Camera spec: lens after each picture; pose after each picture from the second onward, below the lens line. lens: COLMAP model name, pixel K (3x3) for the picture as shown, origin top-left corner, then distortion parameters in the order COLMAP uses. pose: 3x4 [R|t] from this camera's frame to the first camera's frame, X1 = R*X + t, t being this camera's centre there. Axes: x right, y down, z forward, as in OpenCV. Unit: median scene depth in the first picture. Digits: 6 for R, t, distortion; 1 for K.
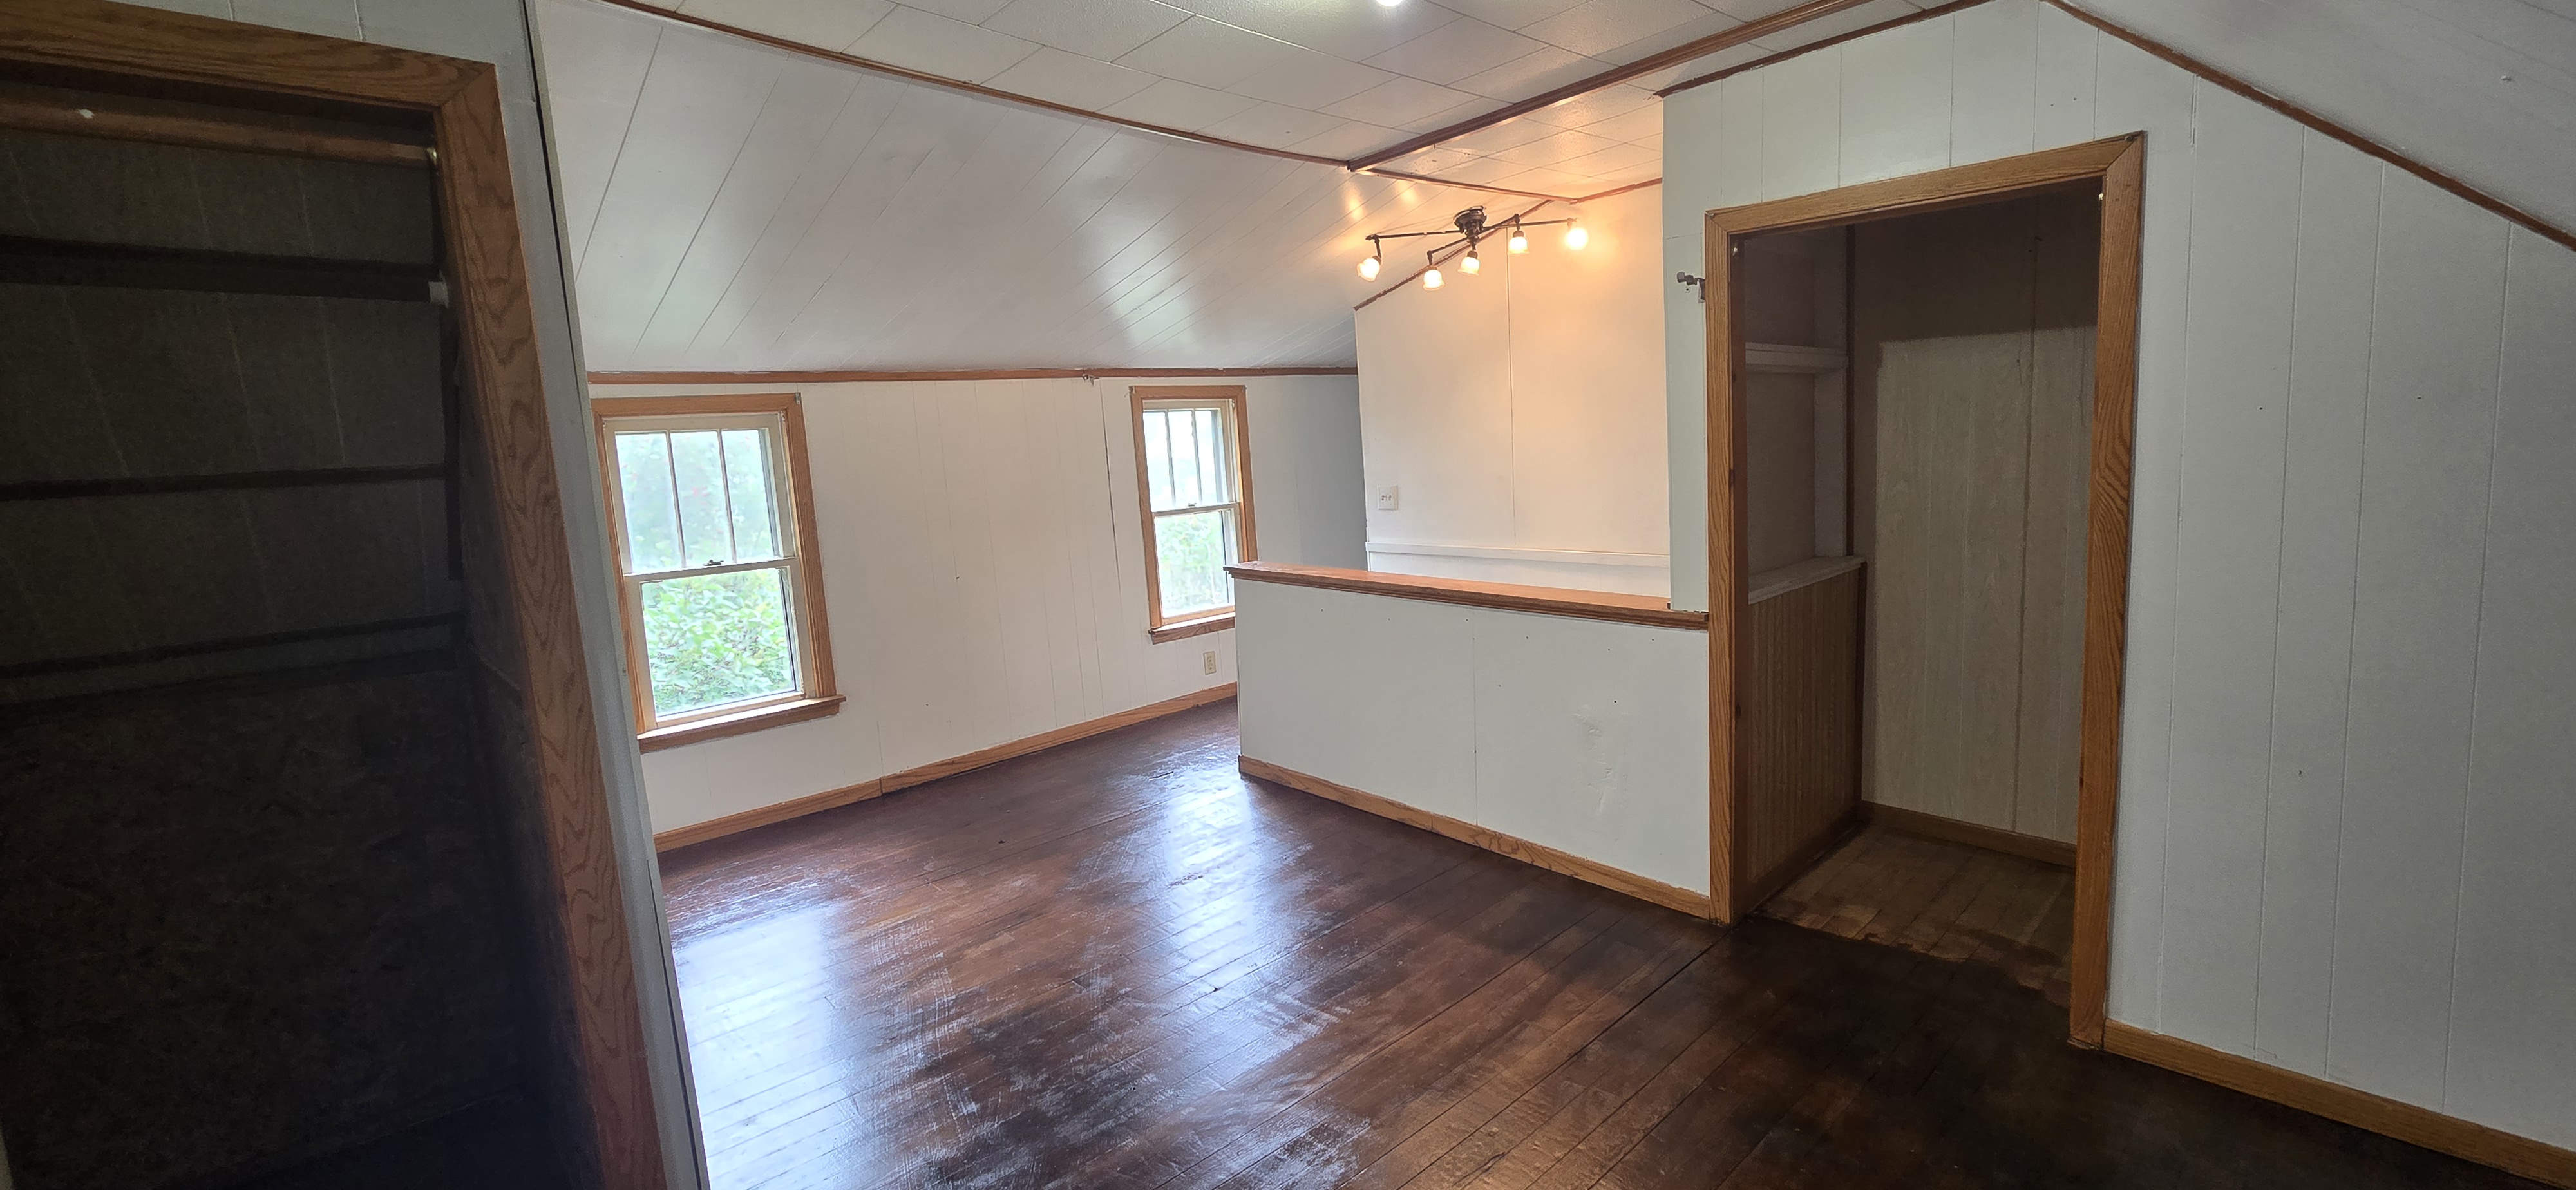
lens RADIAL K [[1065.3, 0, 1283.0], [0, 1065.3, 586.3], [0, 0, 1]] dist [0.003321, 0.000573]
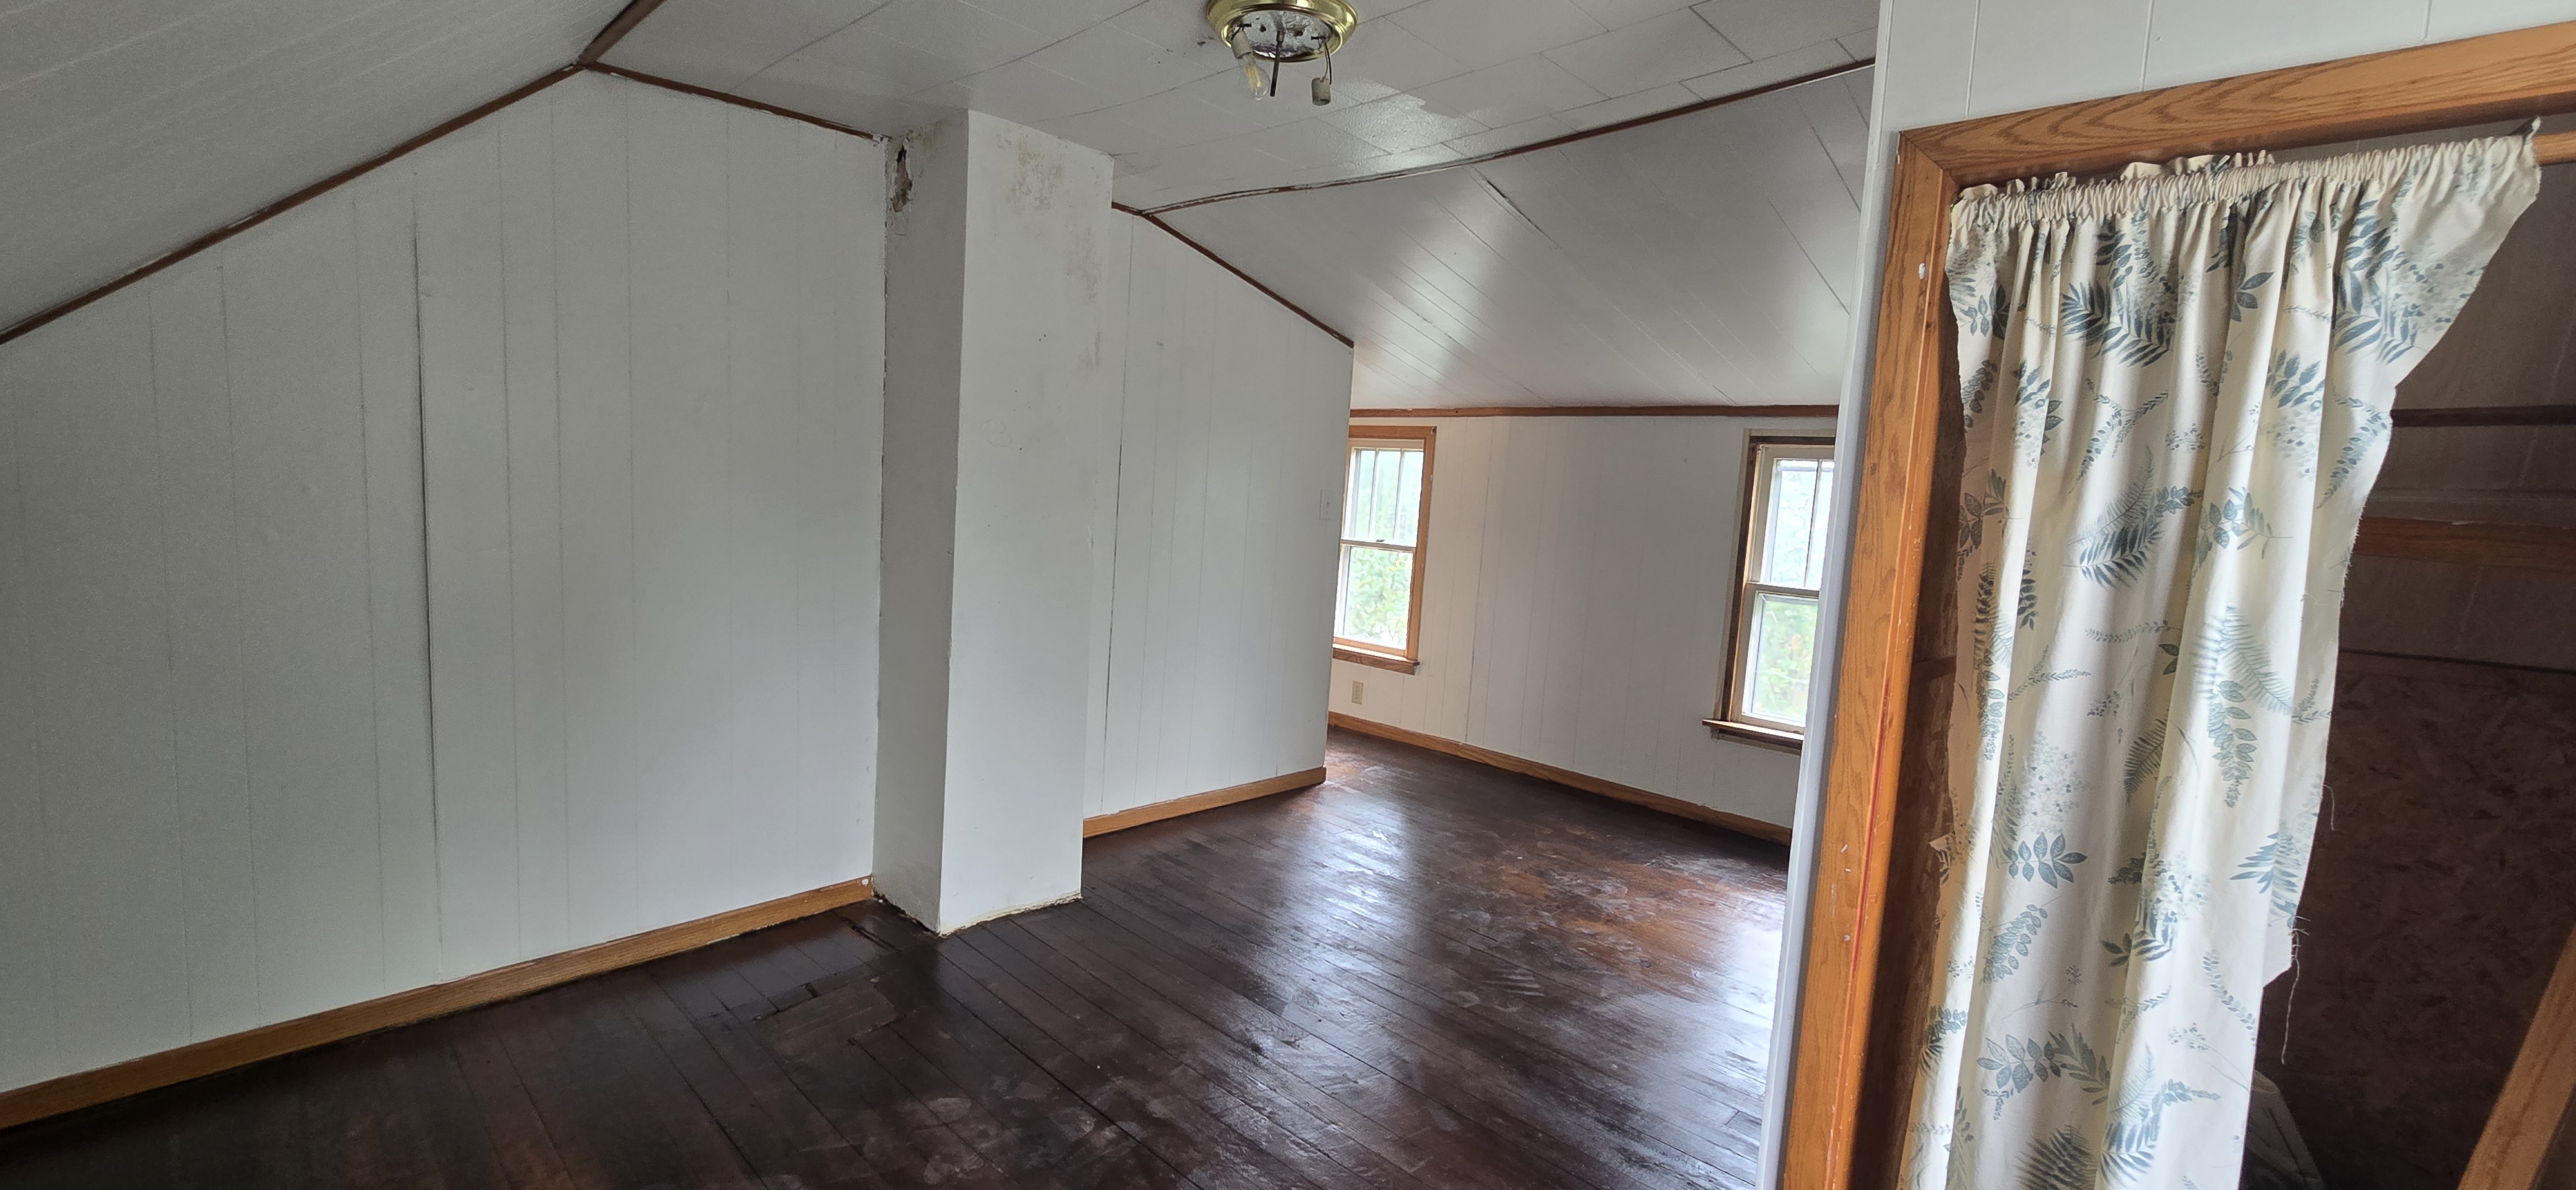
lens RADIAL K [[1065.3, 0, 1283.6], [0, 1065.3, 588.6], [0, 0, 1]] dist [0.003321, 0.000573]
pose [[0.033529, 0.169262, -0.985001, 0.916559], [-0.194287, 0.967857, 0.159703, -0.174560], [0.980372, 0.186018, 0.065337, 0.833997]]
